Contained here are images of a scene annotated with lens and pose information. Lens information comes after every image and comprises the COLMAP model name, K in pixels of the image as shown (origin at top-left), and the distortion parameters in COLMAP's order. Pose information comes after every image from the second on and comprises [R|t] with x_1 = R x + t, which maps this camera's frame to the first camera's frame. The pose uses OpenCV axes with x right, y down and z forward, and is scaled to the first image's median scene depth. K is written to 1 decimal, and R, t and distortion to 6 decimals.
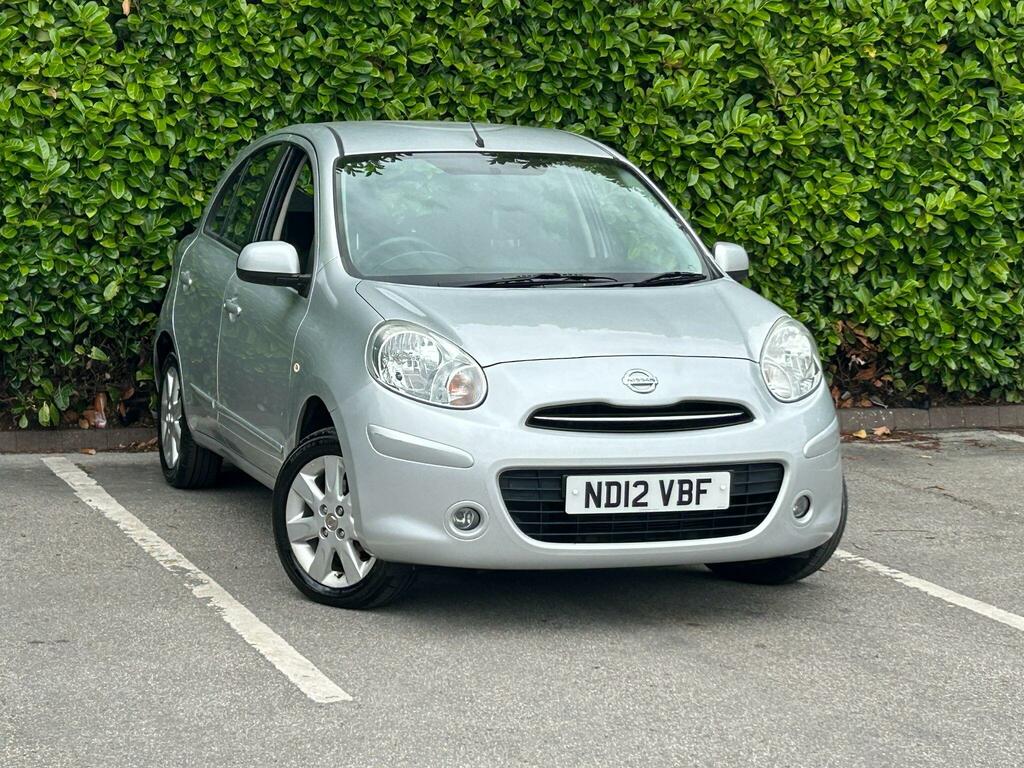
lens RADIAL K [[2438.9, 0, 512.0], [0, 2438.9, 384.0], [0, 0, 1]] dist [0.314382, -0.660787]
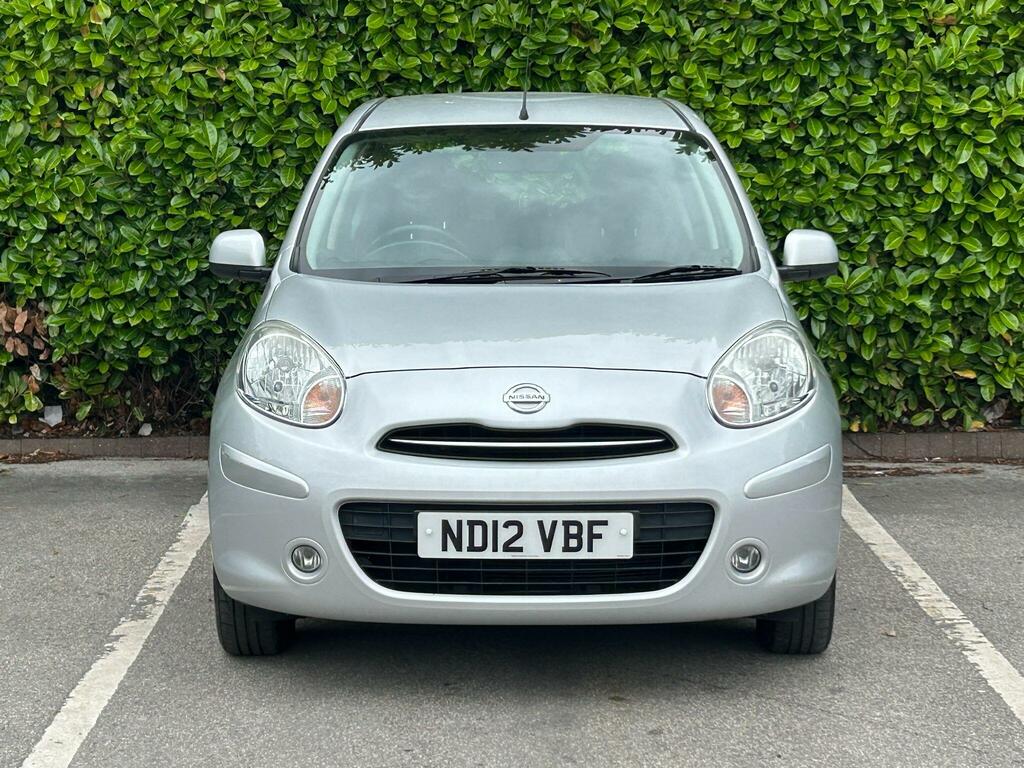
lens RADIAL K [[2438.9, 0, 512.0], [0, 2438.9, 384.0], [0, 0, 1]] dist [0.314382, -0.660787]
pose [[0.948389, 0.016318, -0.316690, 0.215288], [-0.016052, 0.999865, 0.003449, -0.006038], [0.316703, 0.001812, 0.948523, 0.157930]]
